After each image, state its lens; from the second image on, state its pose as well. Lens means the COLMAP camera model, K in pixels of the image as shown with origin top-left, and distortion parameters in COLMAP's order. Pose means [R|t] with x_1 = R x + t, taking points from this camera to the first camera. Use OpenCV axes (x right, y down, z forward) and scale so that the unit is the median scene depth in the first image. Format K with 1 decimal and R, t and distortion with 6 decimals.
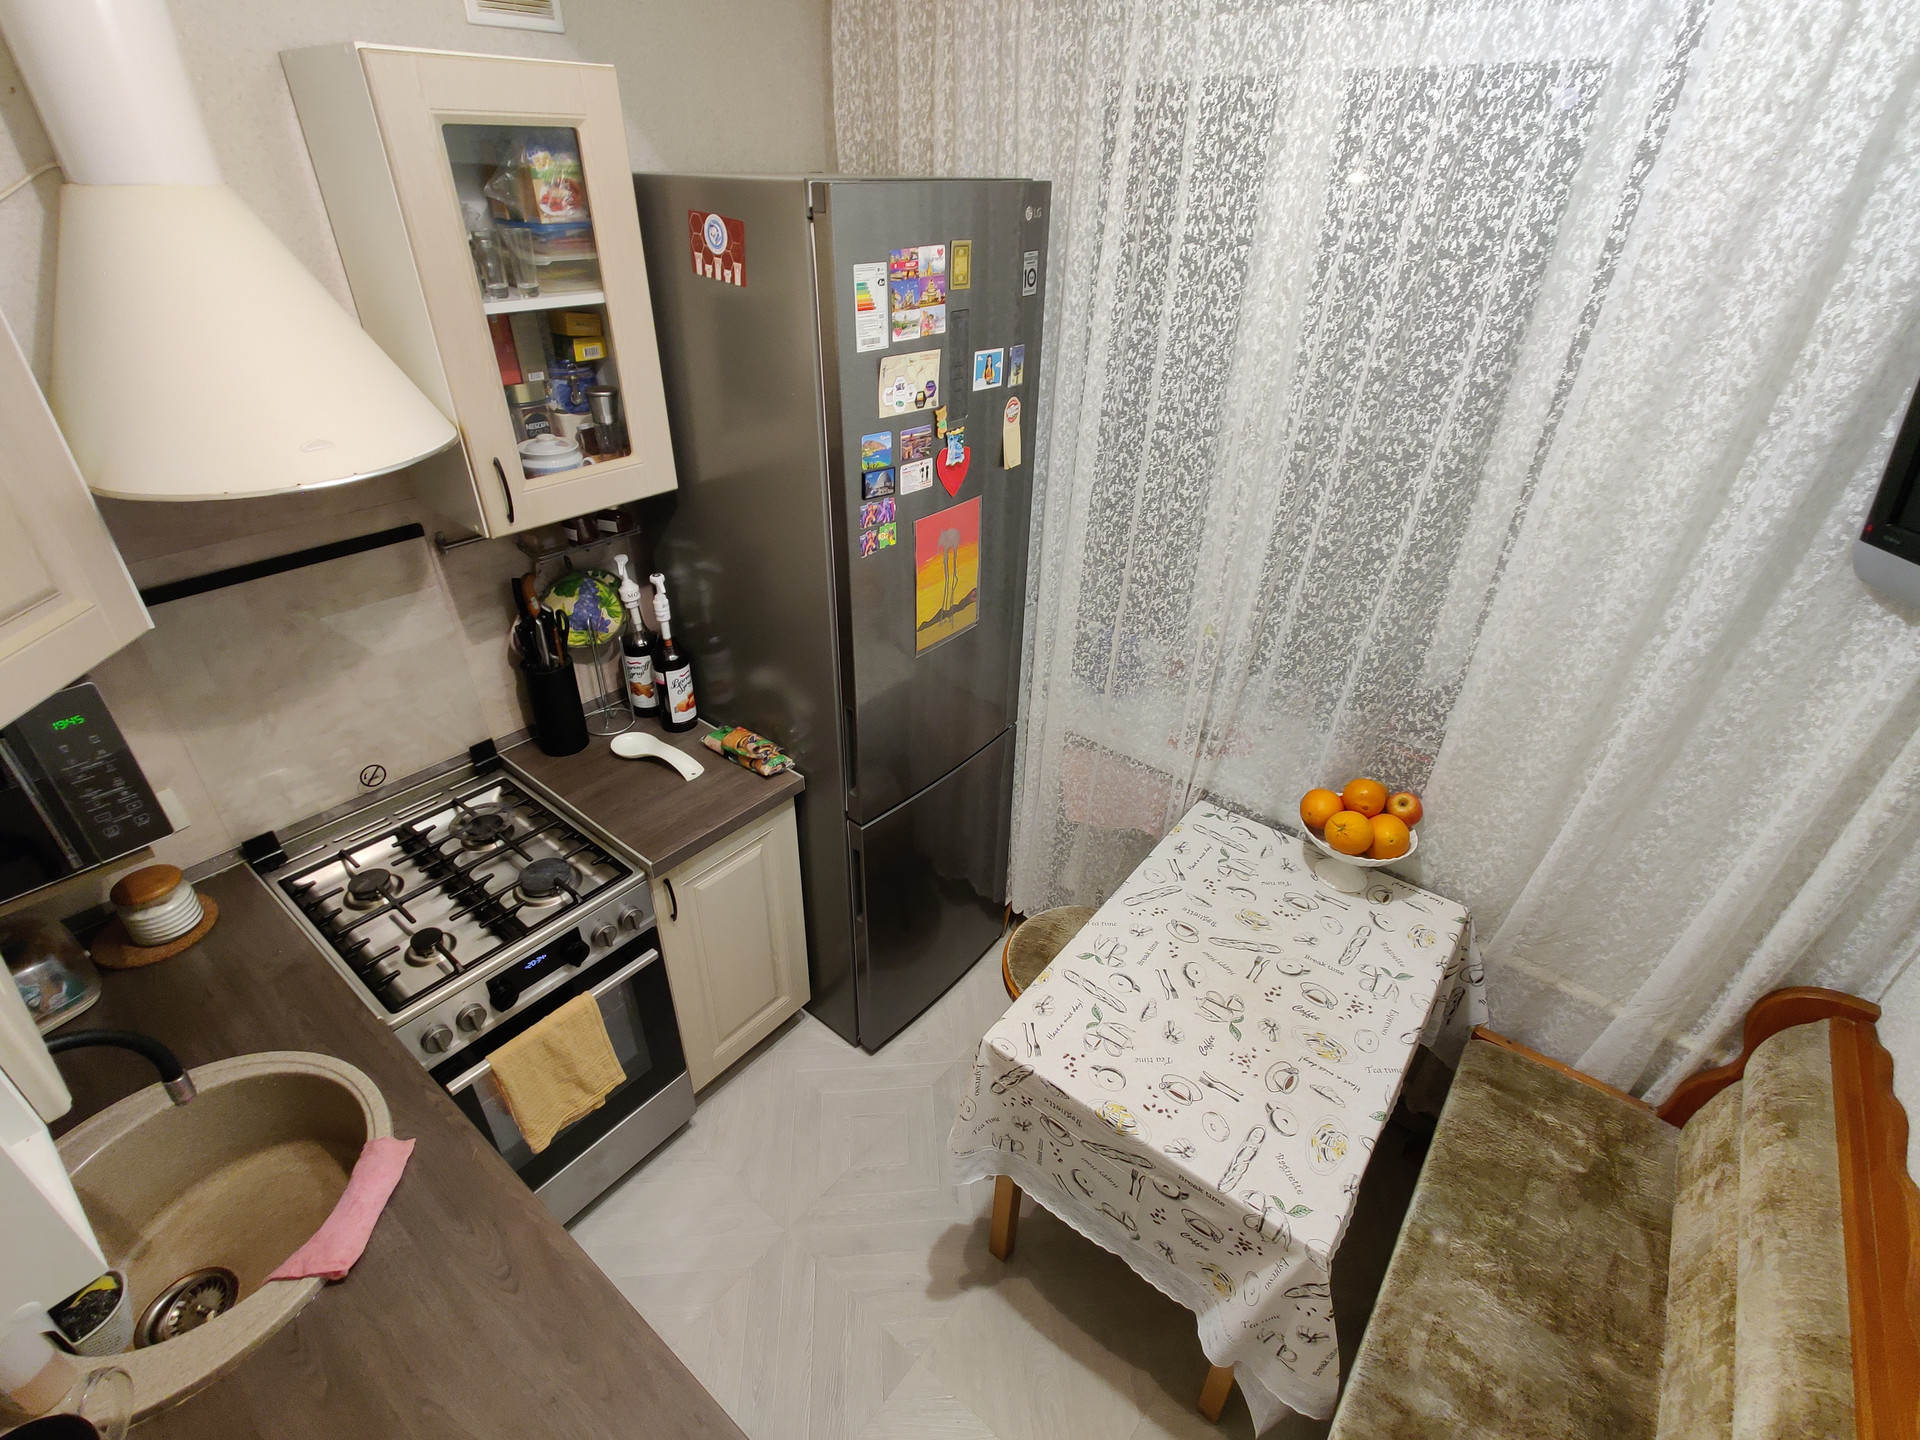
lens RADIAL K [[897.3, 0, 949.2], [0, 897.3, 723.7], [0, 0, 1]] dist [0.003819, -0.003541]
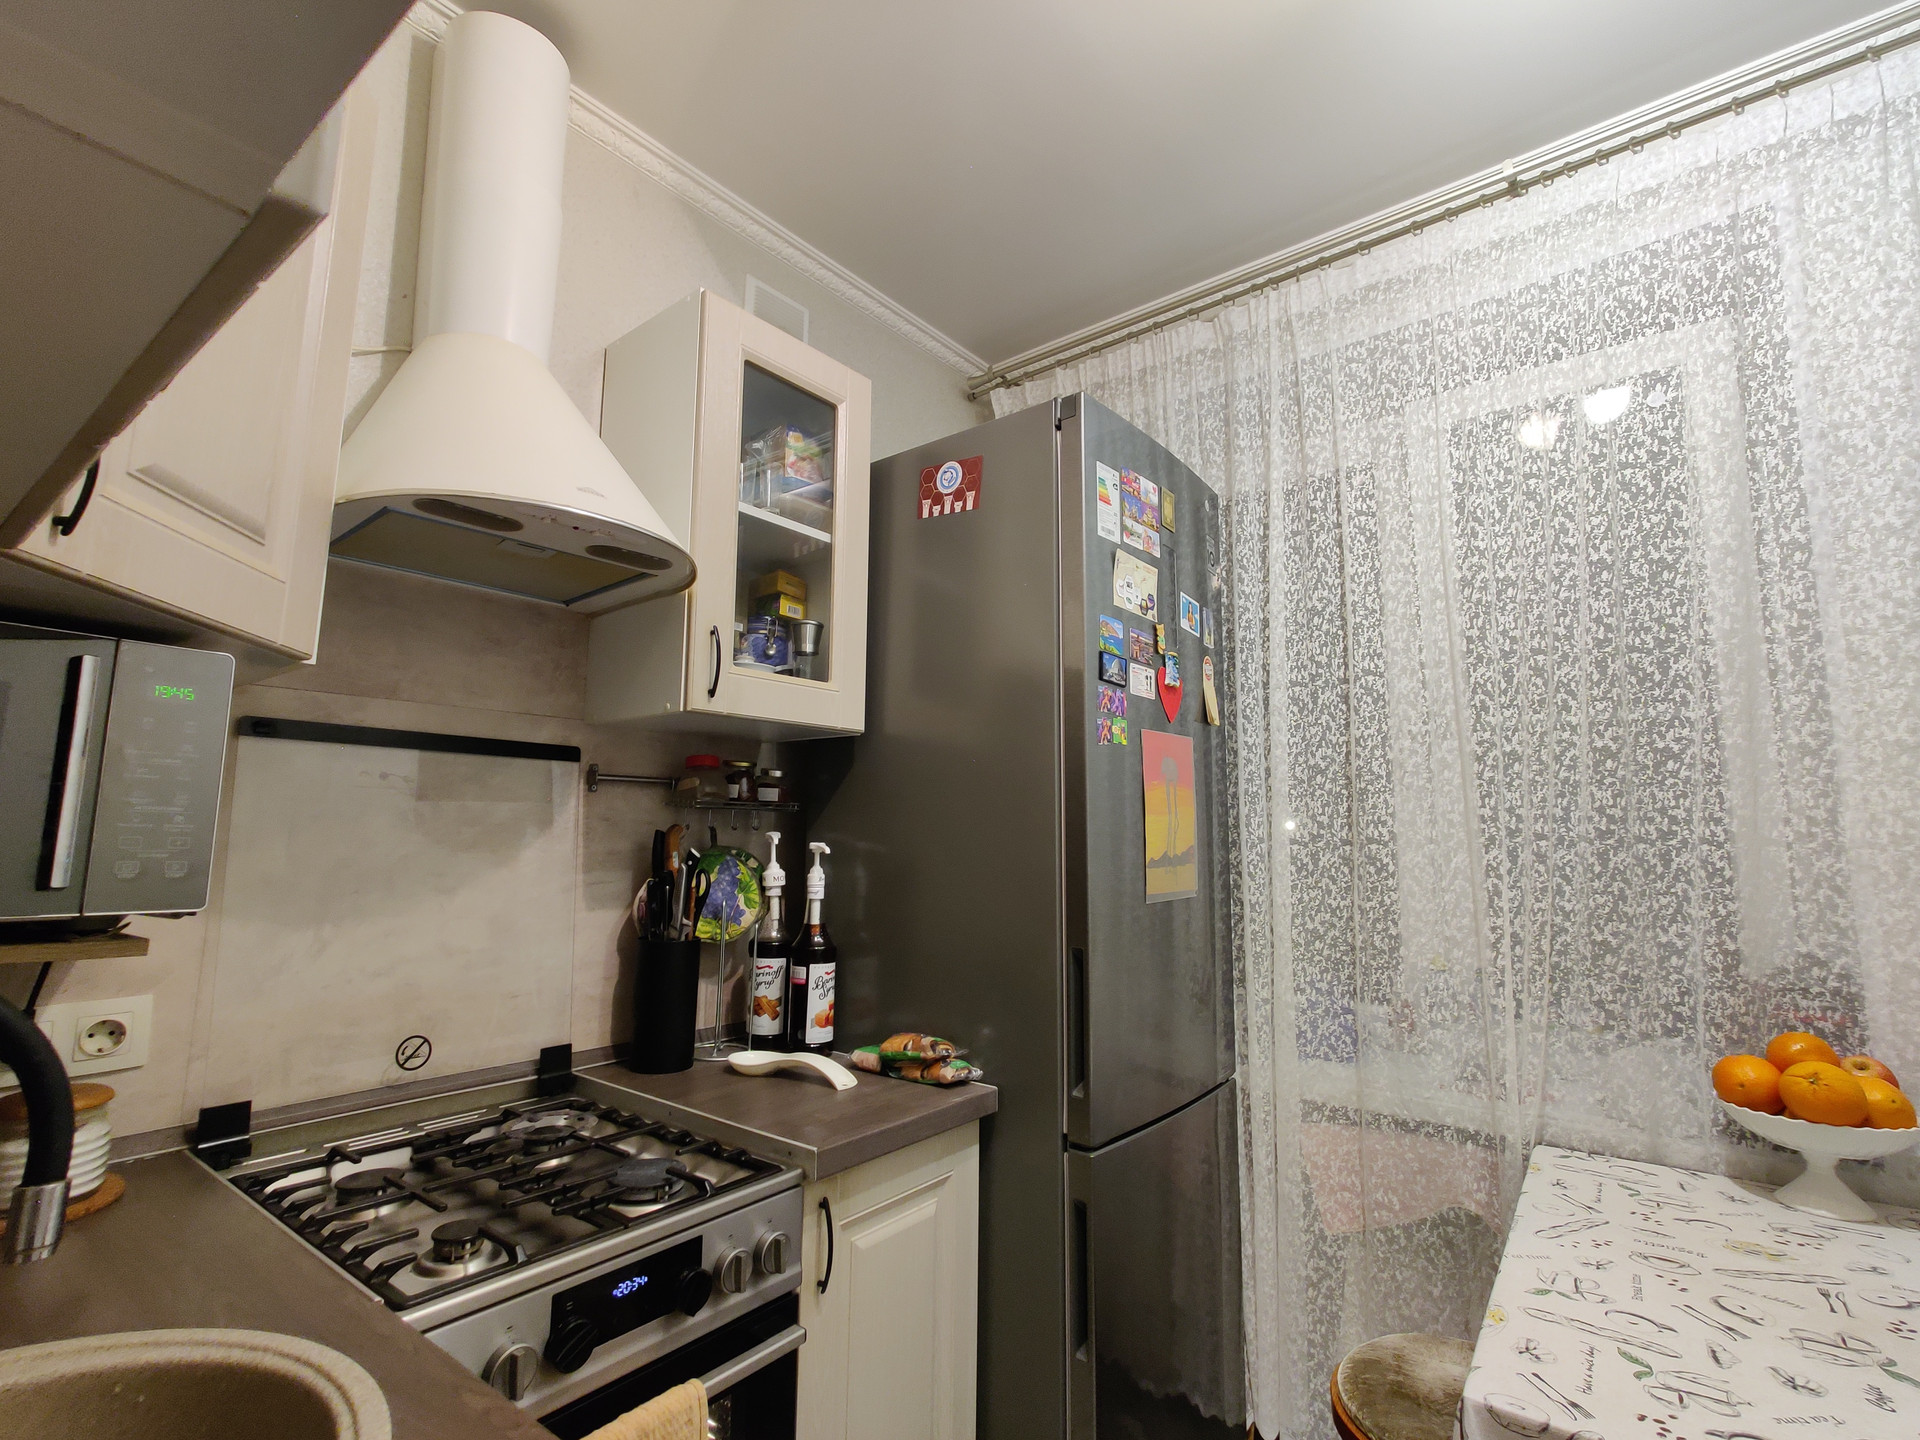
lens RADIAL K [[897.3, 0, 949.2], [0, 897.3, 723.7], [0, 0, 1]] dist [0.003819, -0.003541]
pose [[0.999703, -0.003661, 0.024104, -0.252455], [0.018116, 0.773200, -0.633904, 0.335792], [-0.016317, 0.634152, 0.773036, 0.301116]]
